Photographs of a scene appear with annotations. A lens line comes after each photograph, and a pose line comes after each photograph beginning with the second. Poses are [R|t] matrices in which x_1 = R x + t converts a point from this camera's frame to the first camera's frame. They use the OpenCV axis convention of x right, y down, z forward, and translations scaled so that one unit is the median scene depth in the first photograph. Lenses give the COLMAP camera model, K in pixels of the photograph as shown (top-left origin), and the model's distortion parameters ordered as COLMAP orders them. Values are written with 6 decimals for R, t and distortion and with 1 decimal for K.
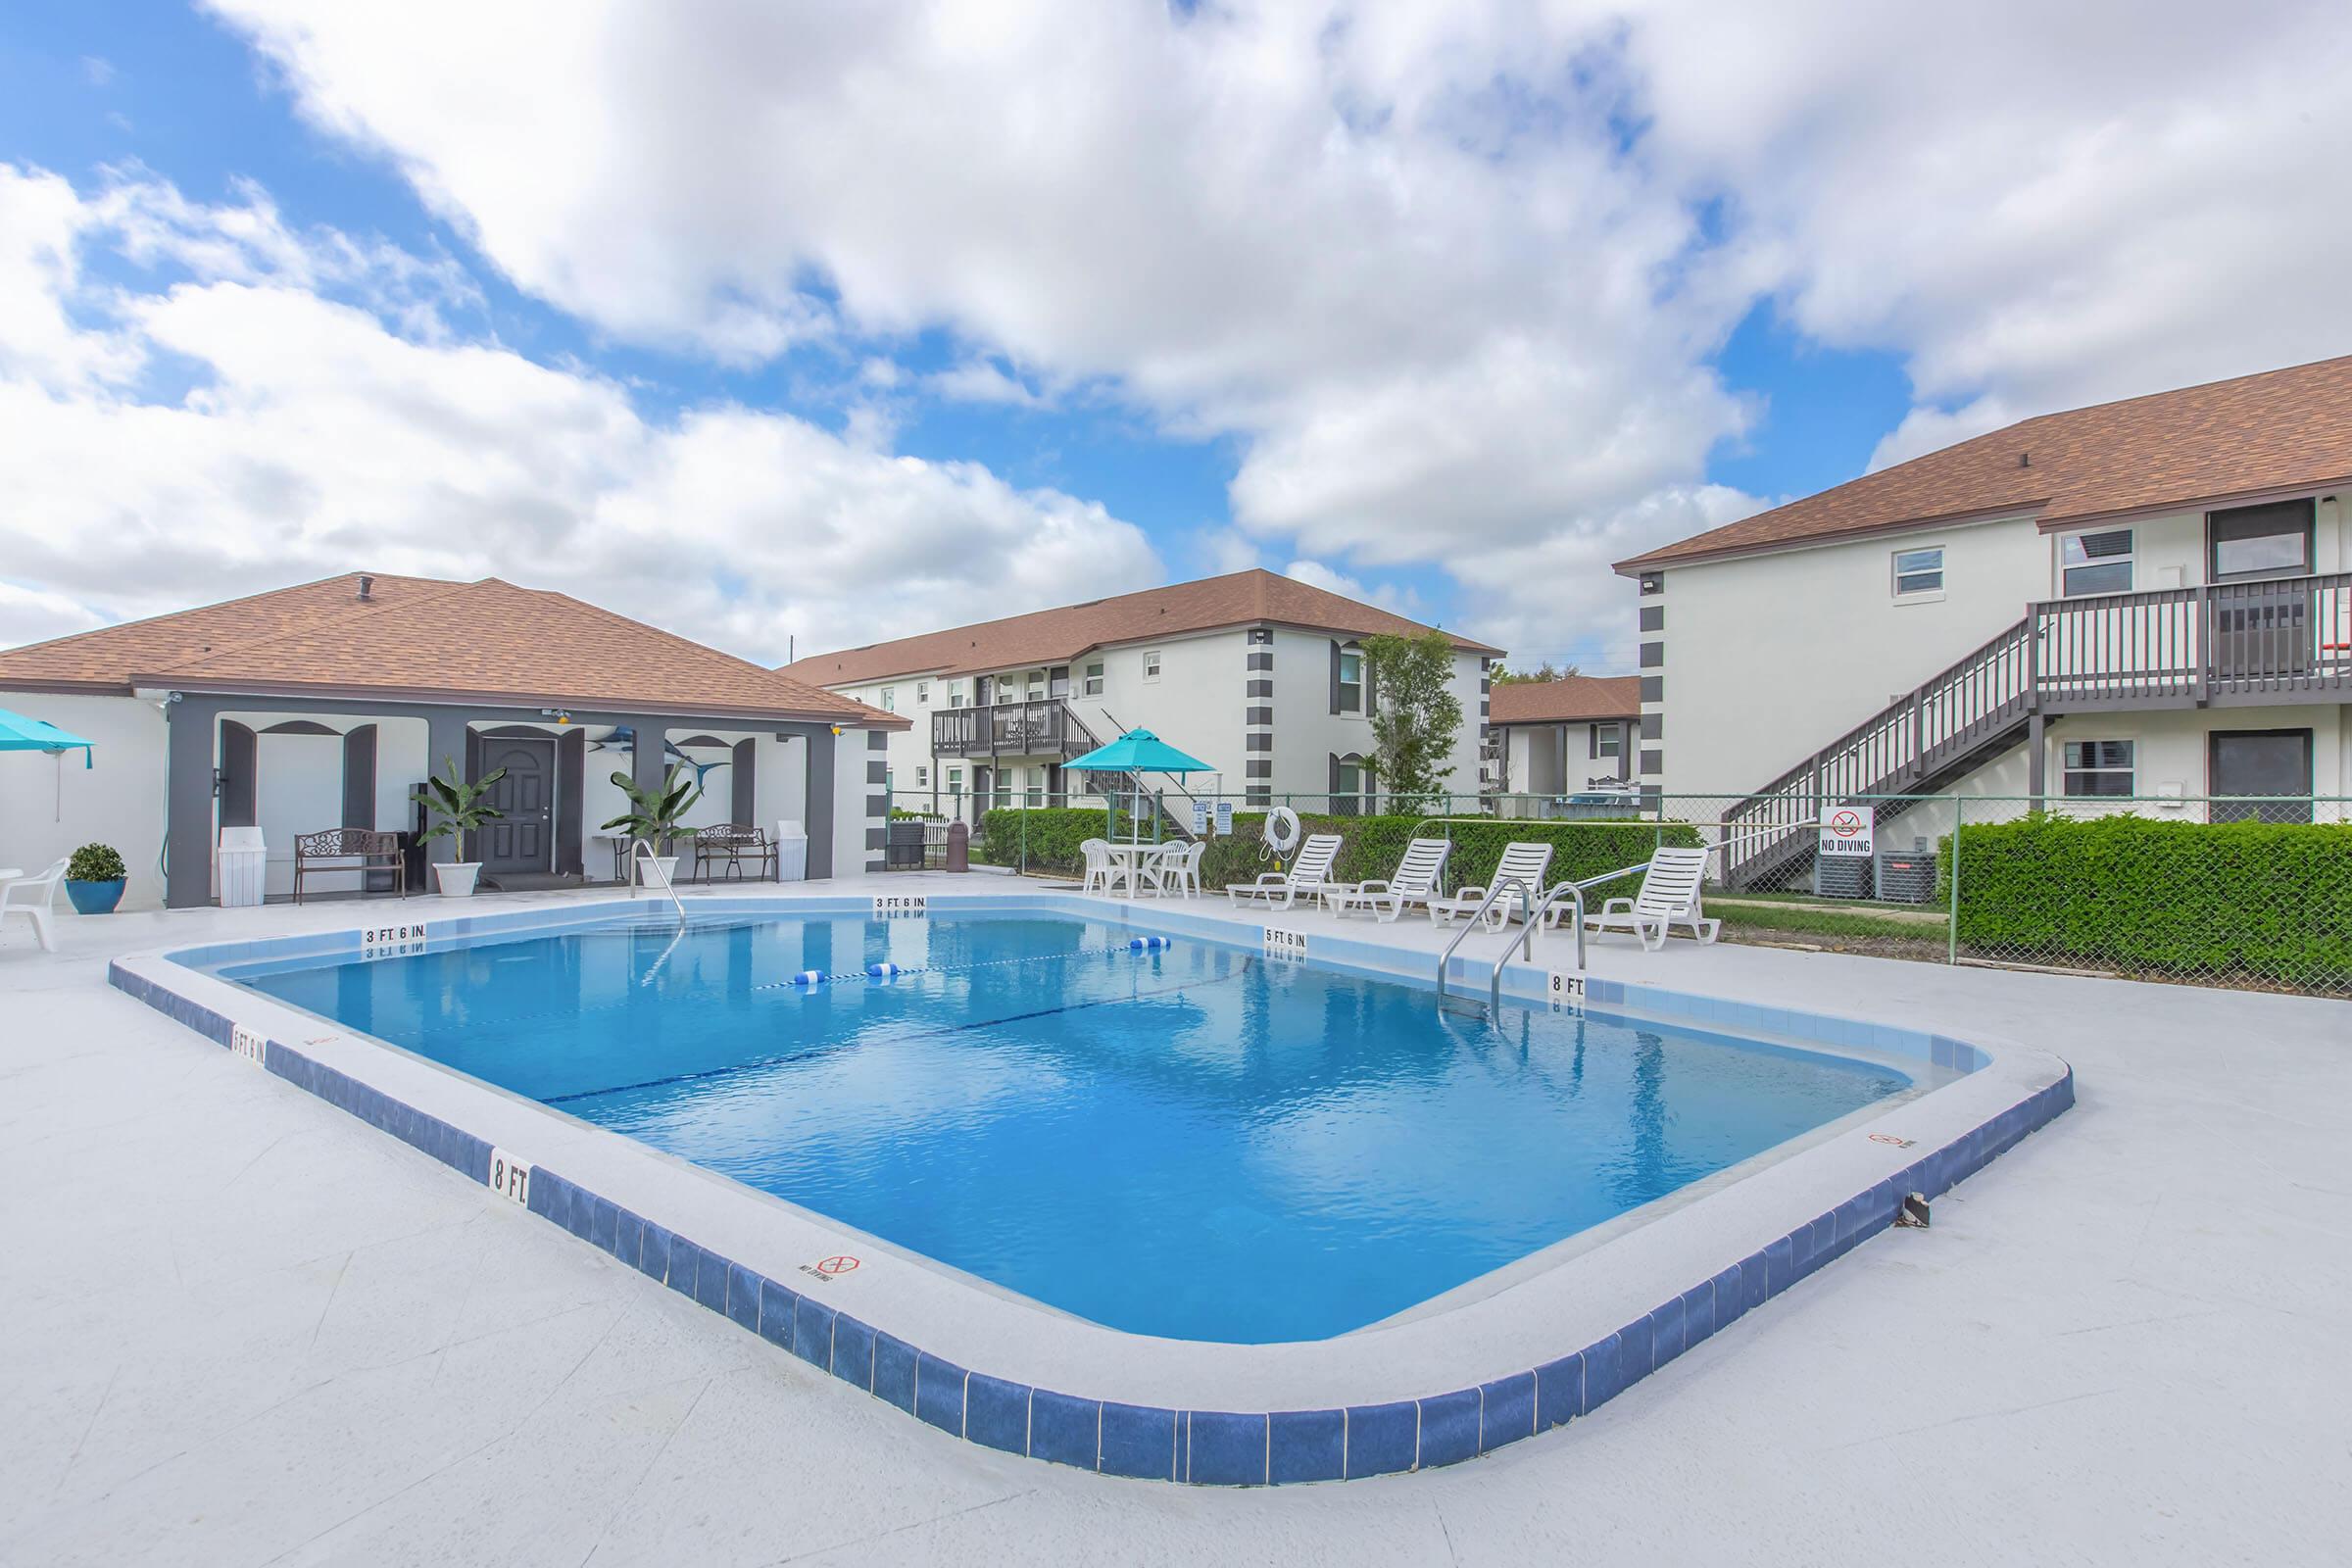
lens RADIAL K [[1193.6, 0, 1186.5], [0, 1193.6, 751.1], [0, 0, 1]] dist [-0.001242, -0.000123]
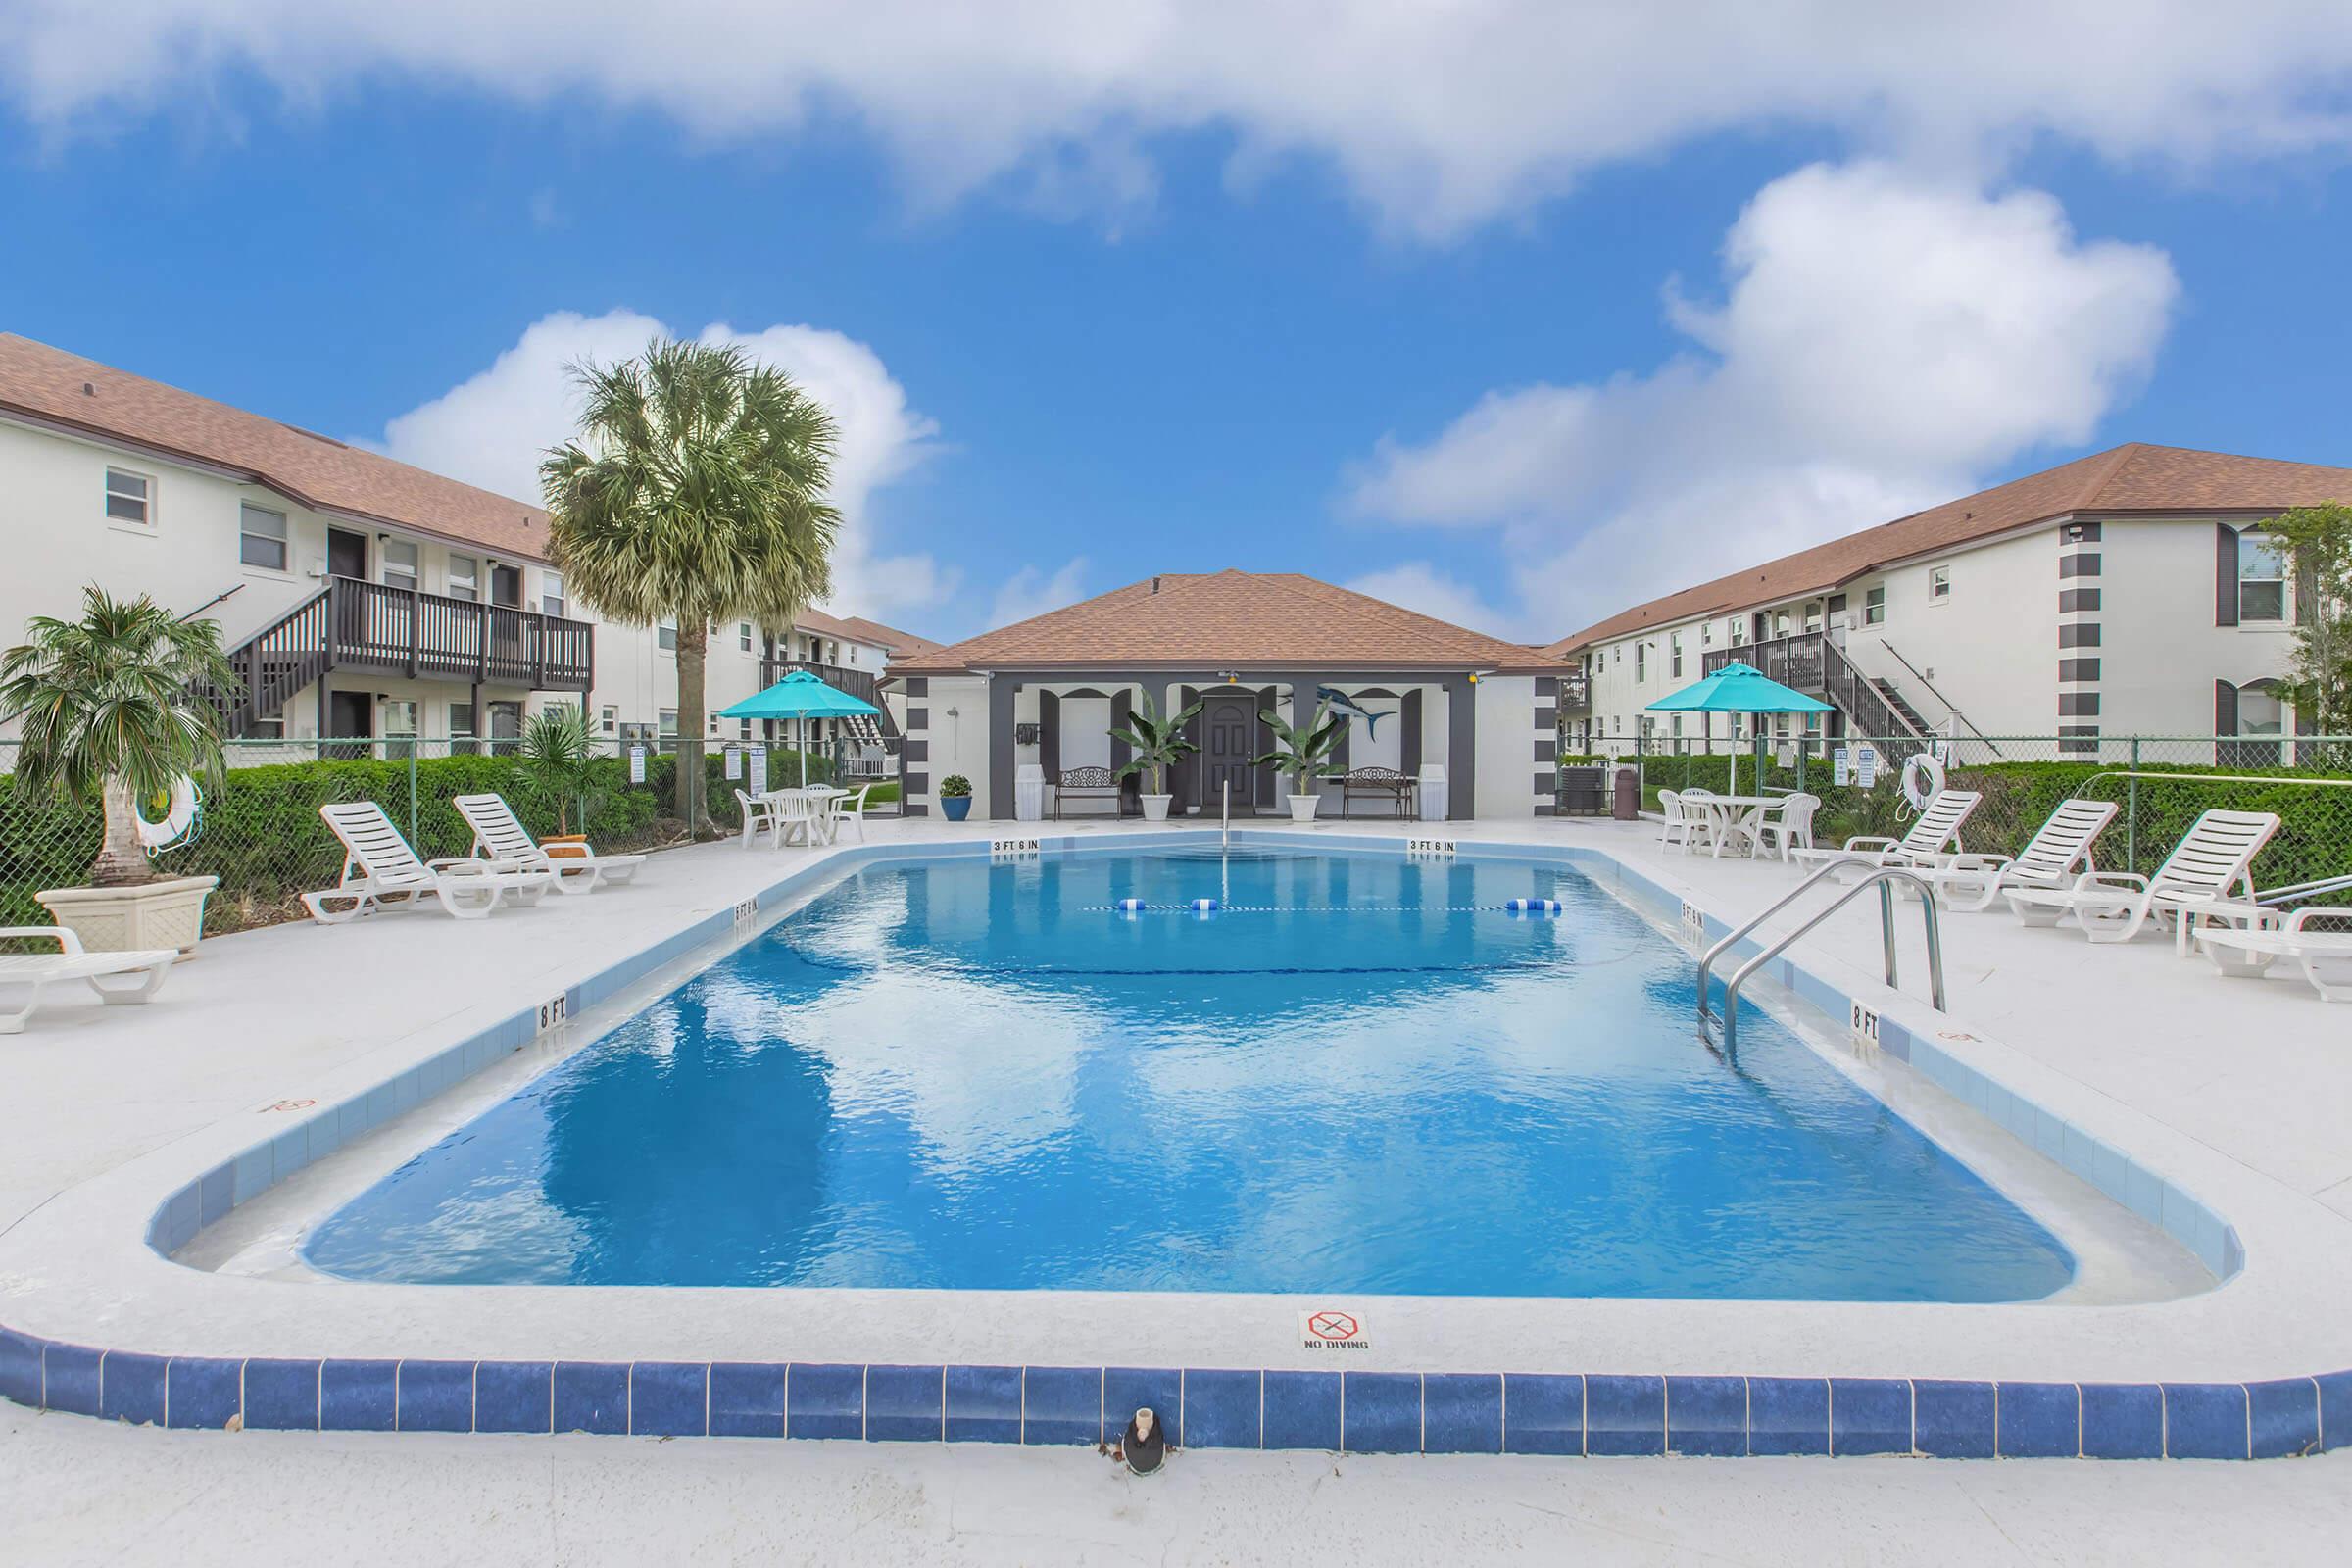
lens RADIAL K [[1120.8, 0, 1216.1], [0, 1120.8, 730.8], [0, 0, 1]] dist [0.003334, 0.001272]
pose [[0.737289, -0.009445, -0.675511, 0.203333], [0.028647, 0.999440, 0.017292, 0.004797], [0.674969, -0.032100, 0.737147, 0.124756]]
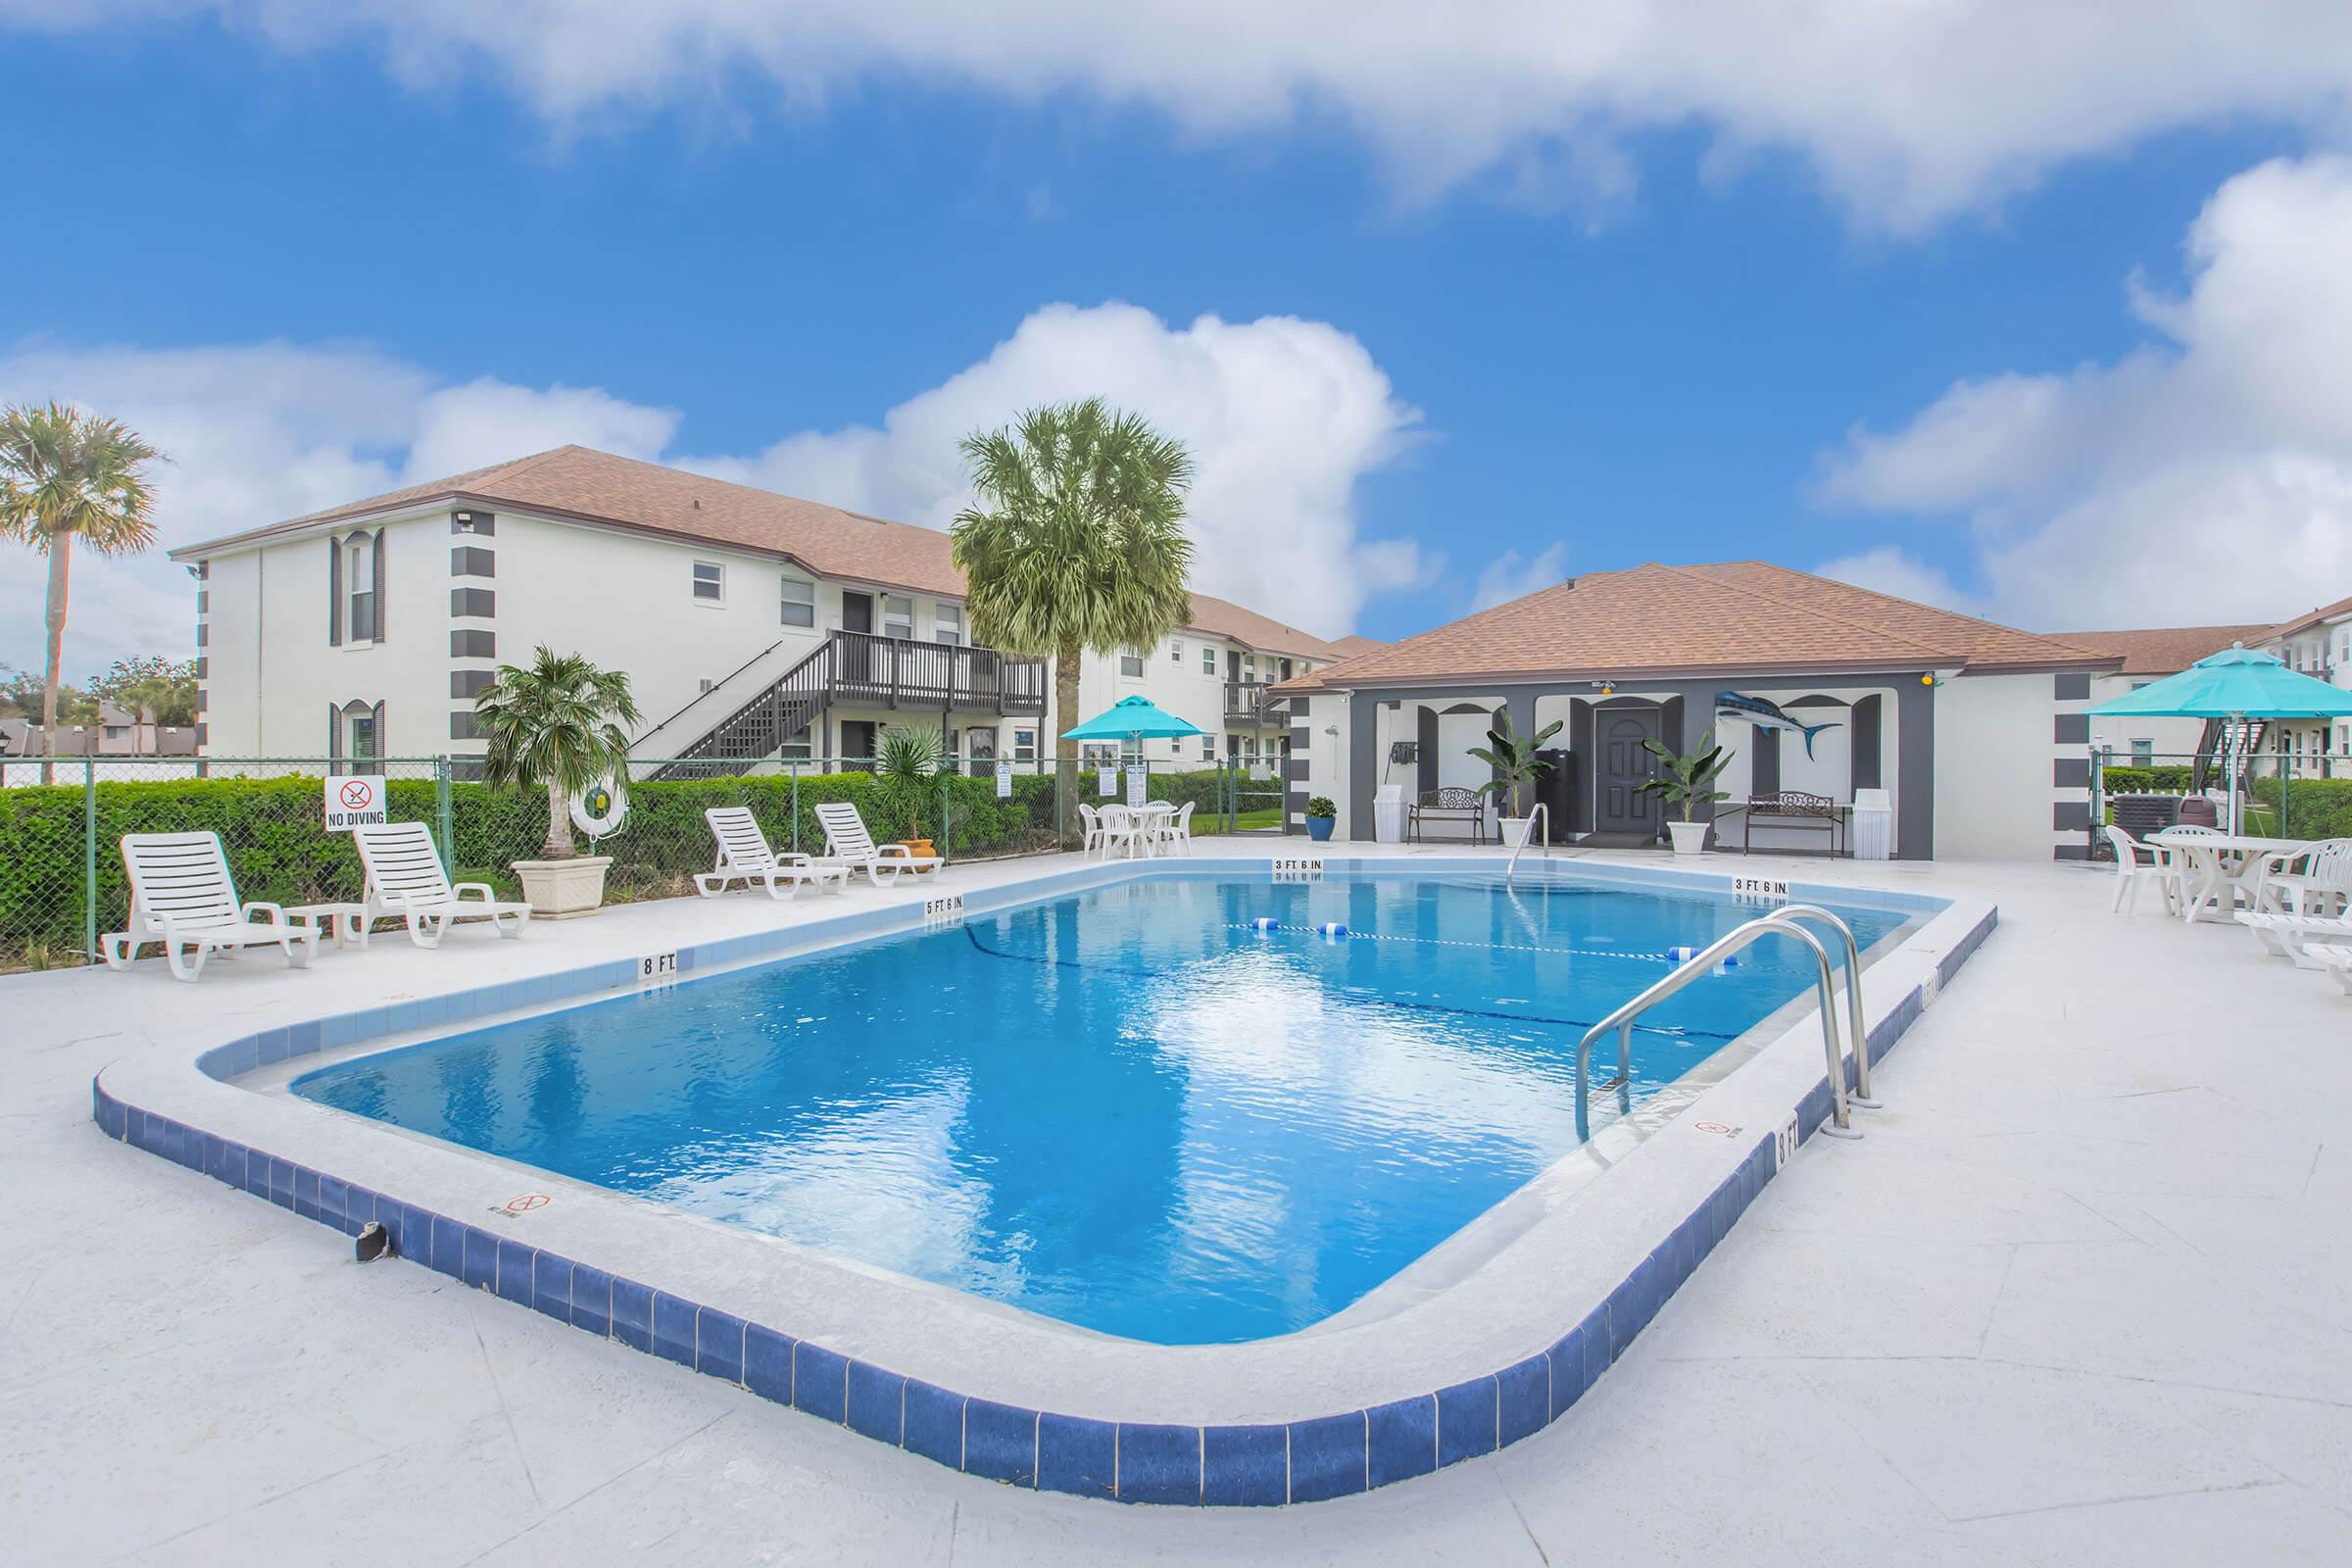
lens RADIAL K [[1193.6, 0, 1186.5], [0, 1193.6, 751.1], [0, 0, 1]] dist [-0.001242, -0.000123]
pose [[0.315429, -0.011037, -0.948885, 0.323106], [0.039048, 0.999236, 0.001357, 0.010322], [0.948145, -0.037480, 0.315619, 0.259058]]
